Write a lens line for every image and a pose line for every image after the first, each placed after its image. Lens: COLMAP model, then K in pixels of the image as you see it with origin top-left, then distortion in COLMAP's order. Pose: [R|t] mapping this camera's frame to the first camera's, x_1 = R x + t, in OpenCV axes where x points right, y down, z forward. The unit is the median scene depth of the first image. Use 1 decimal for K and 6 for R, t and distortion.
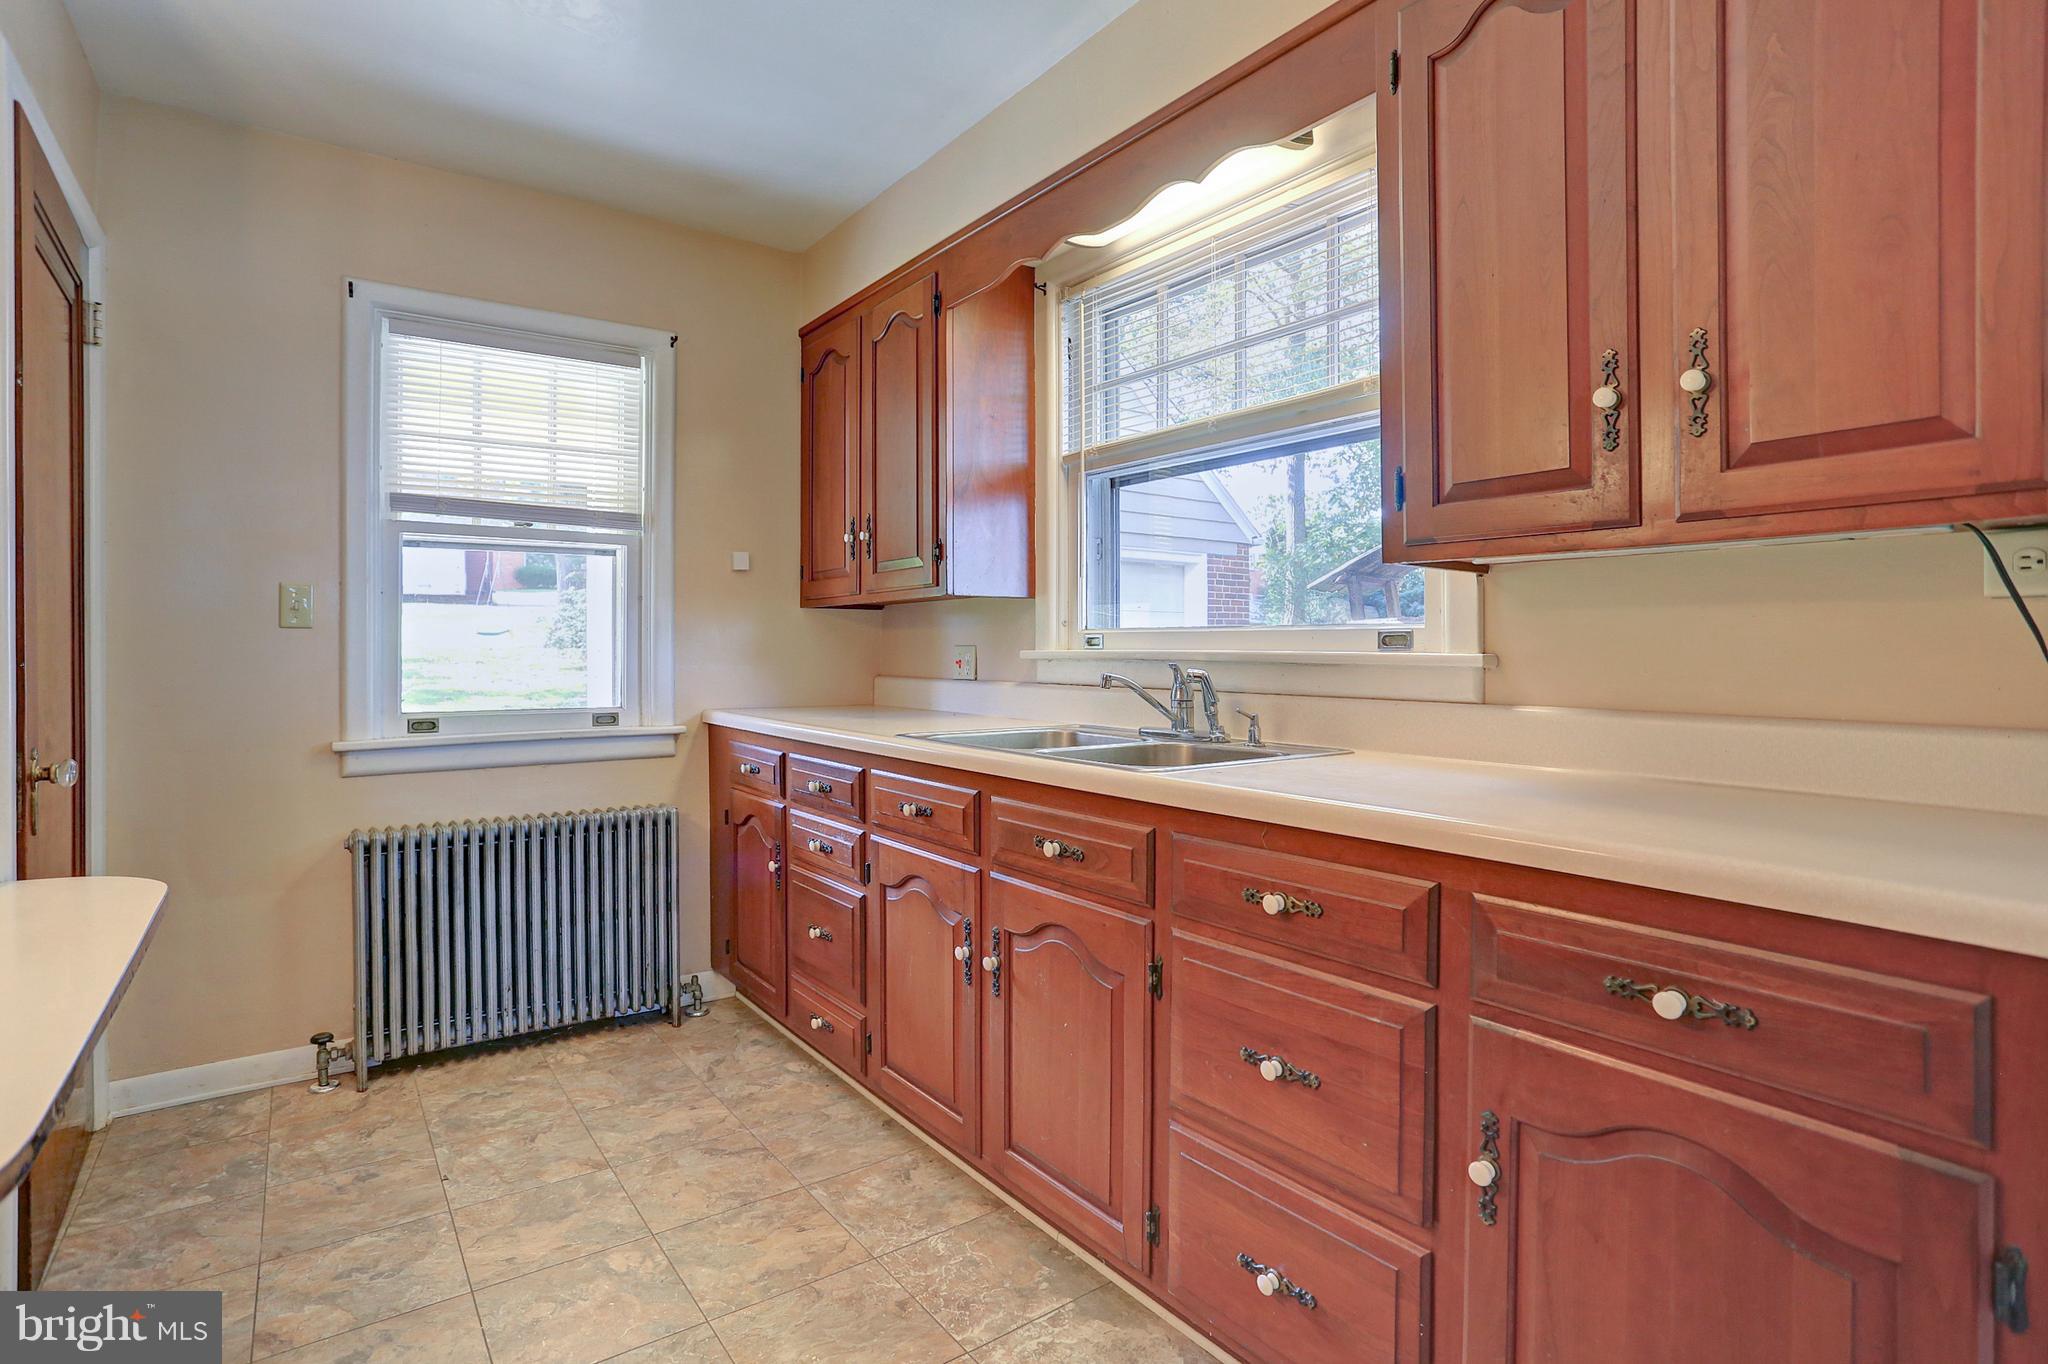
lens RADIAL K [[1004.4, 0, 1011.6], [0, 1004.4, 656.1], [0, 0, 1]] dist [-0.059585, 0.024288]
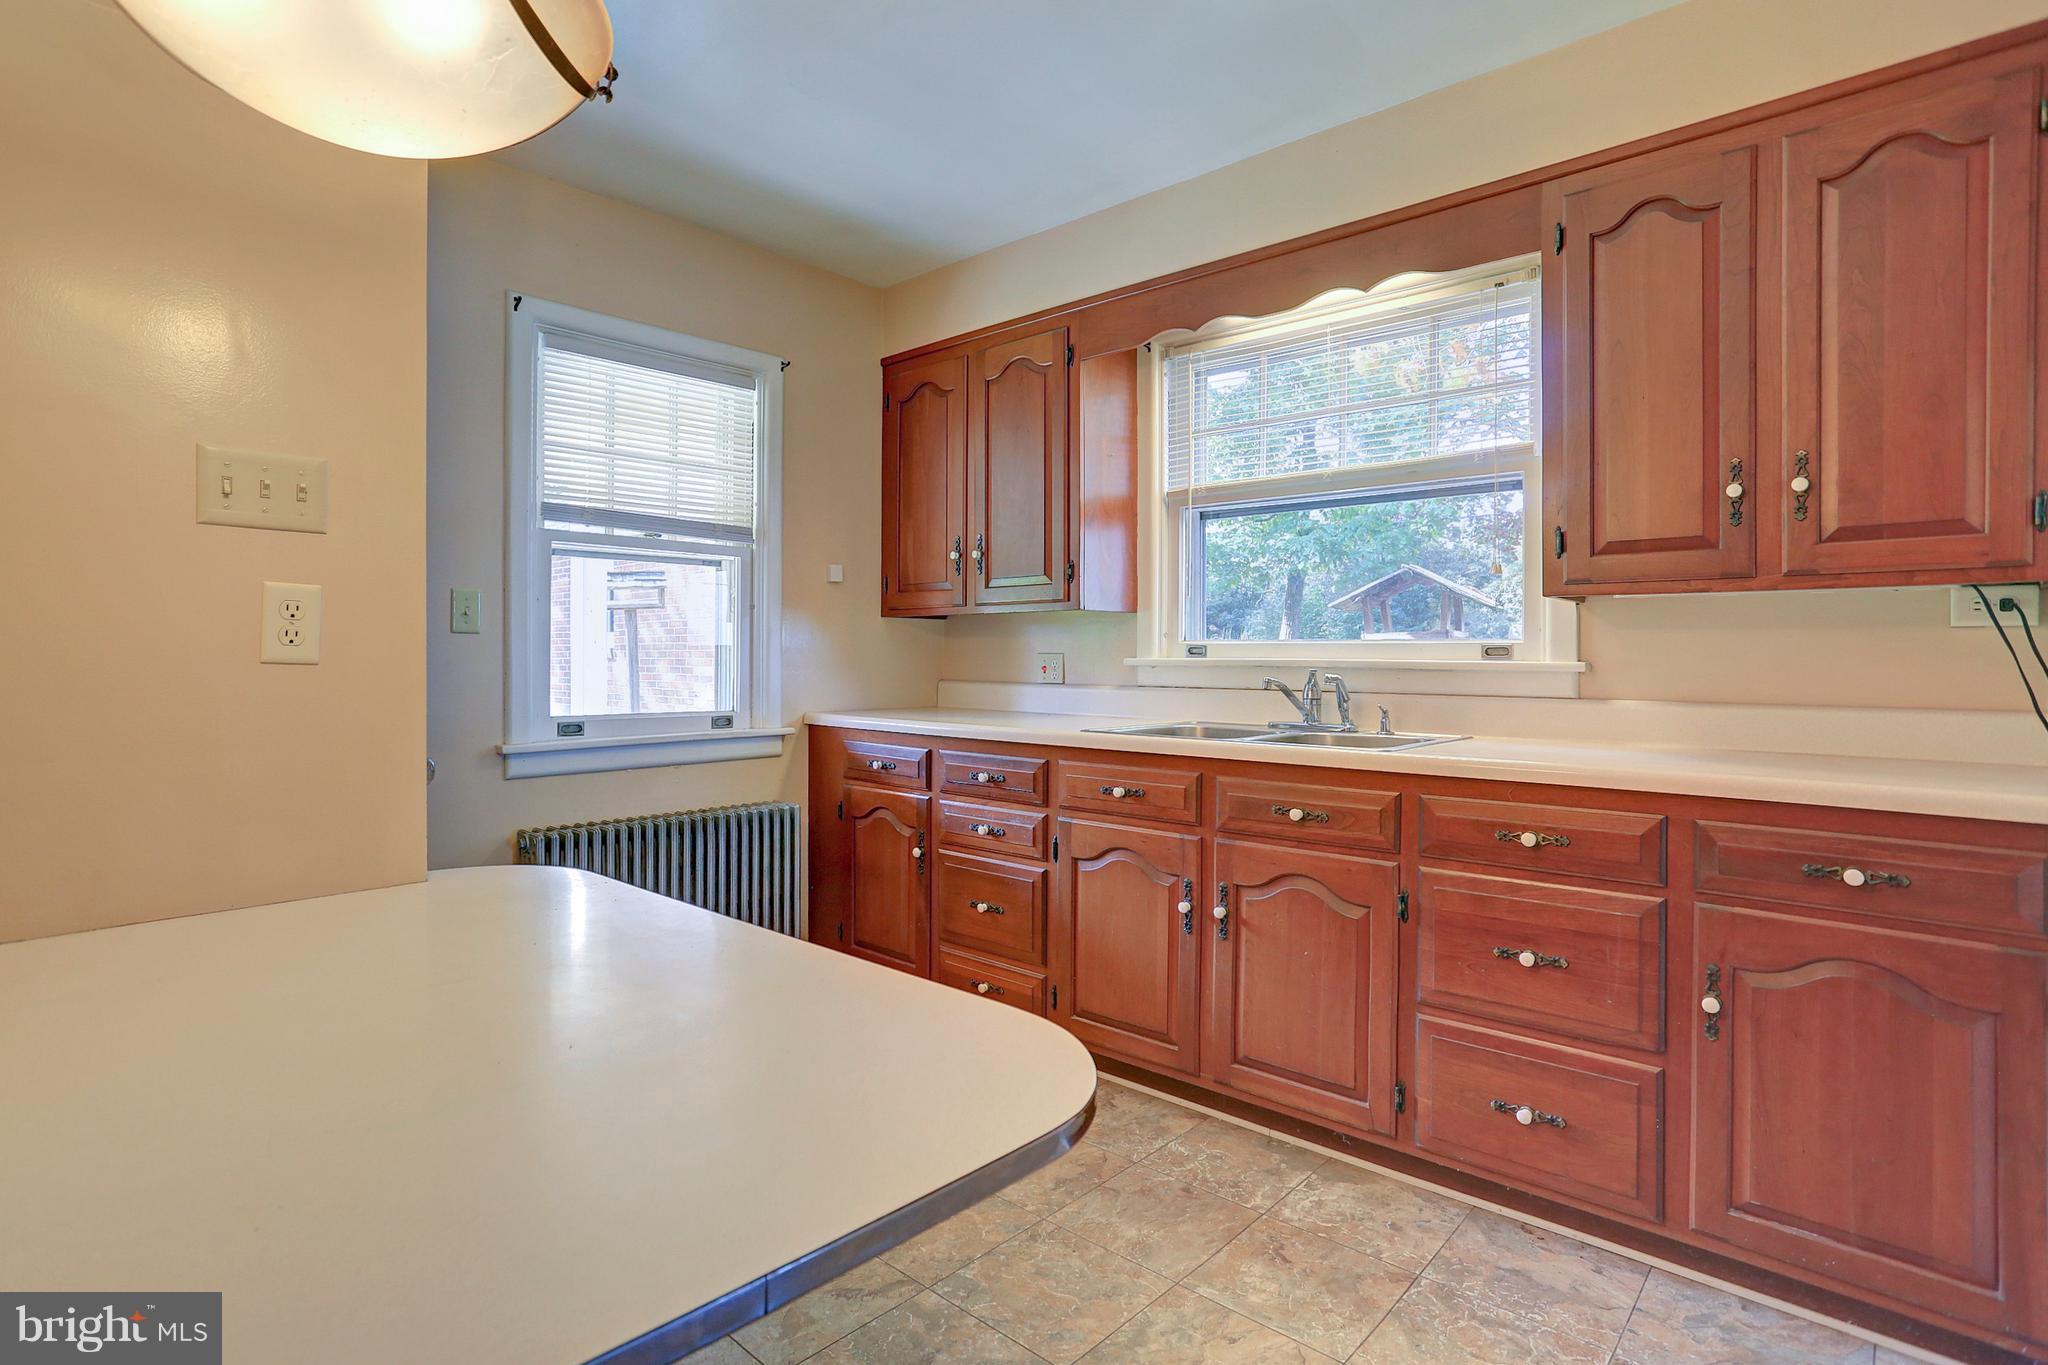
lens RADIAL K [[1012.6, 0, 1014.4], [0, 1012.6, 649.2], [0, 0, 1]] dist [-0.050373, 0.020476]
pose [[0.980591, 0.005146, 0.195998, -0.434045], [-0.002578, 0.999907, -0.013356, 0.000361], [-0.196048, 0.012592, 0.980513, -0.145444]]
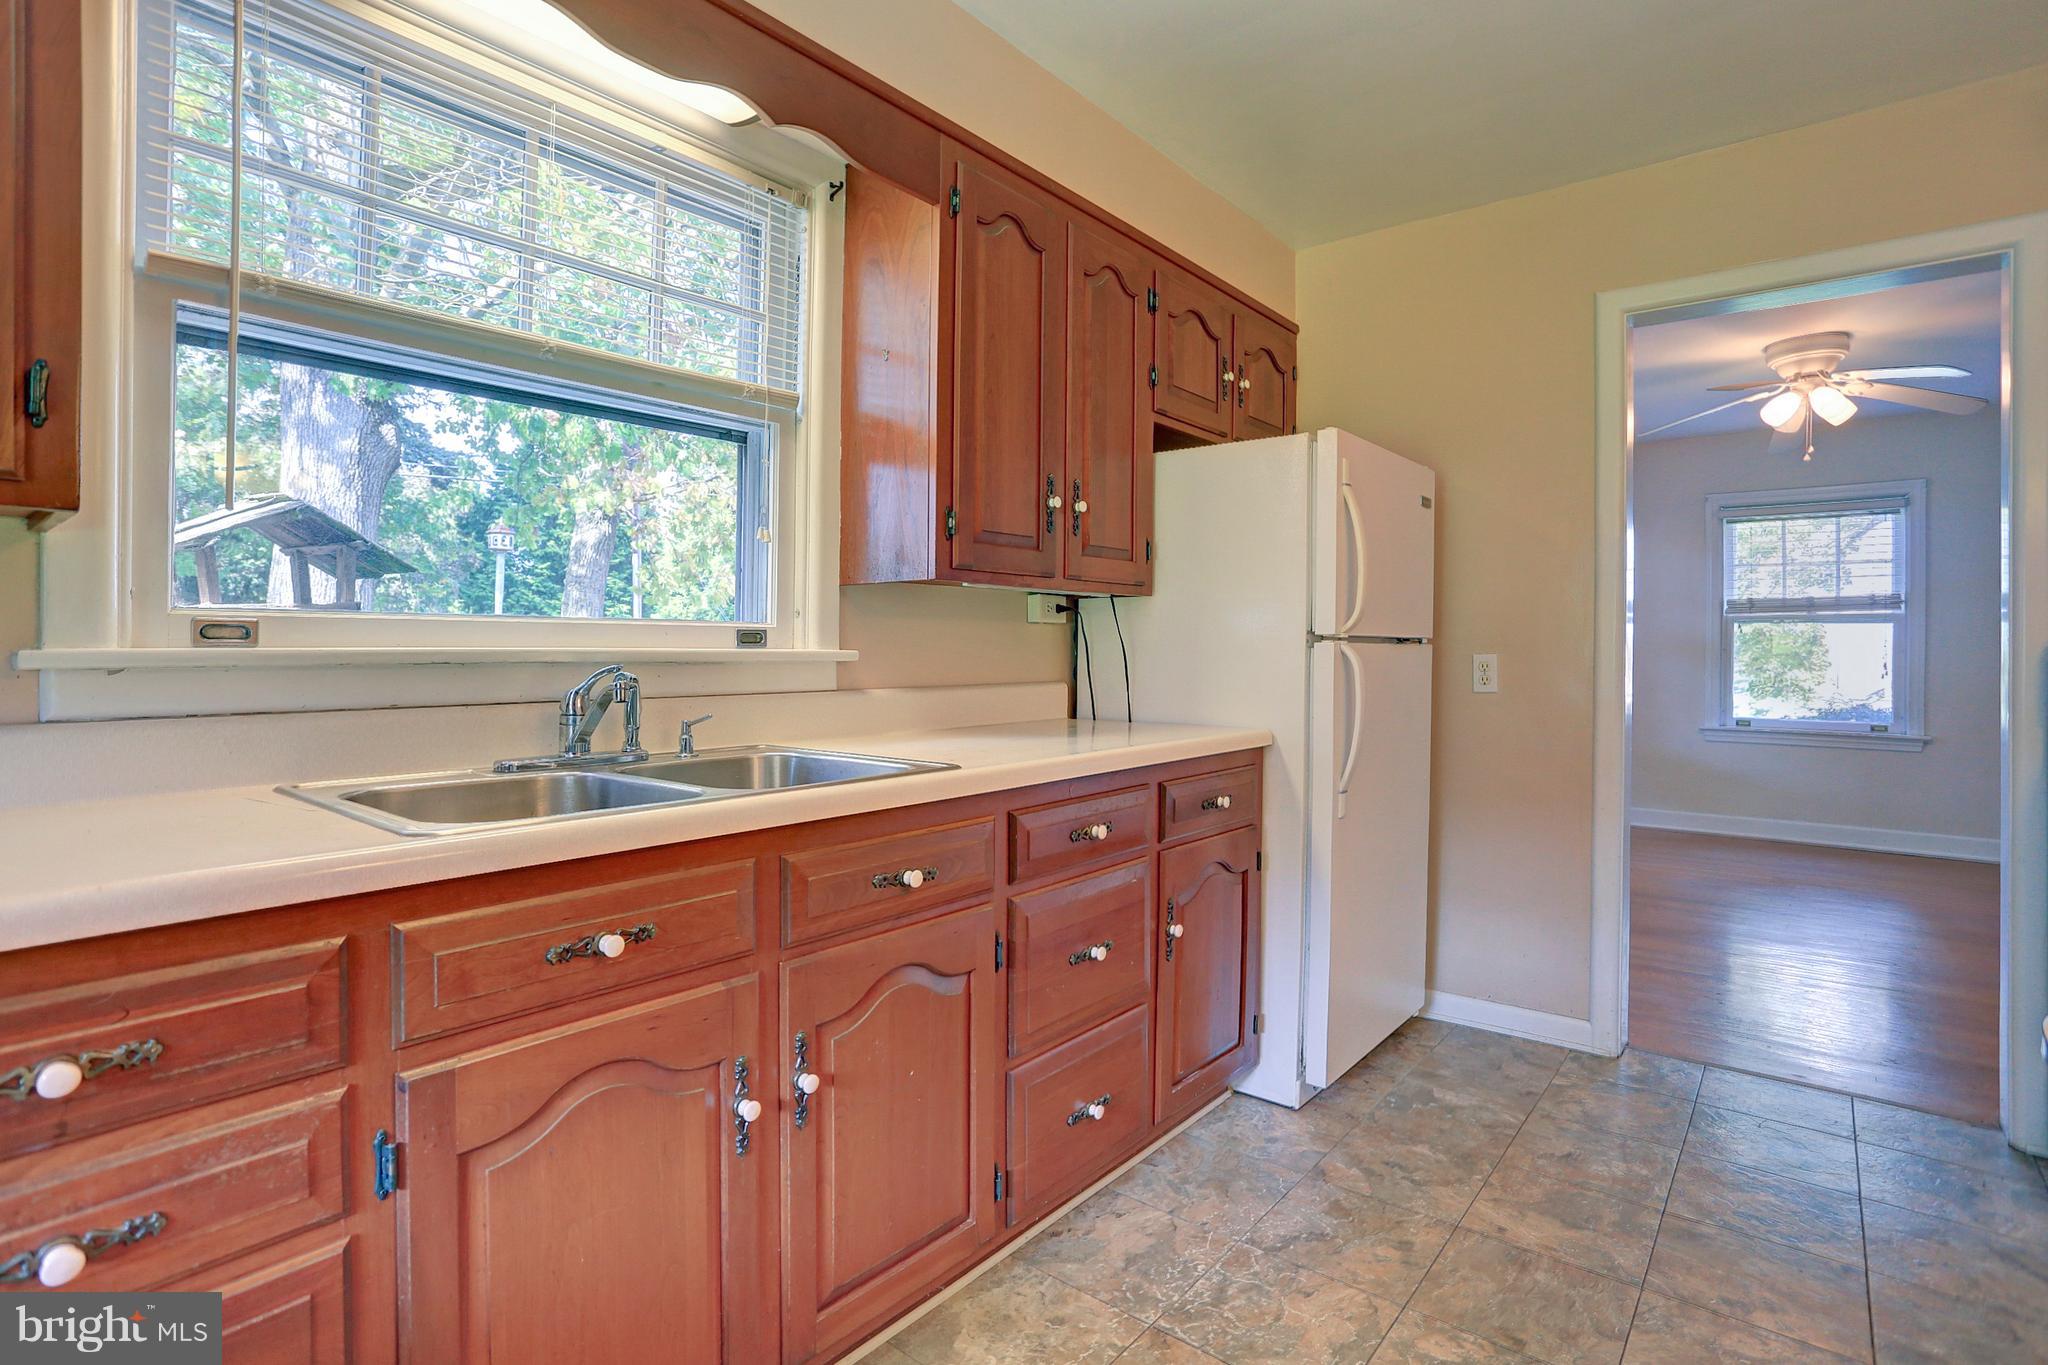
lens RADIAL K [[1012.6, 0, 1014.4], [0, 1012.6, 649.2], [0, 0, 1]] dist [-0.050373, 0.020476]
pose [[-0.241176, -0.005088, 0.970468, -0.639156], [0.002441, 0.999980, 0.005849, -0.008113], [-0.970478, 0.003779, -0.241159, 0.866315]]
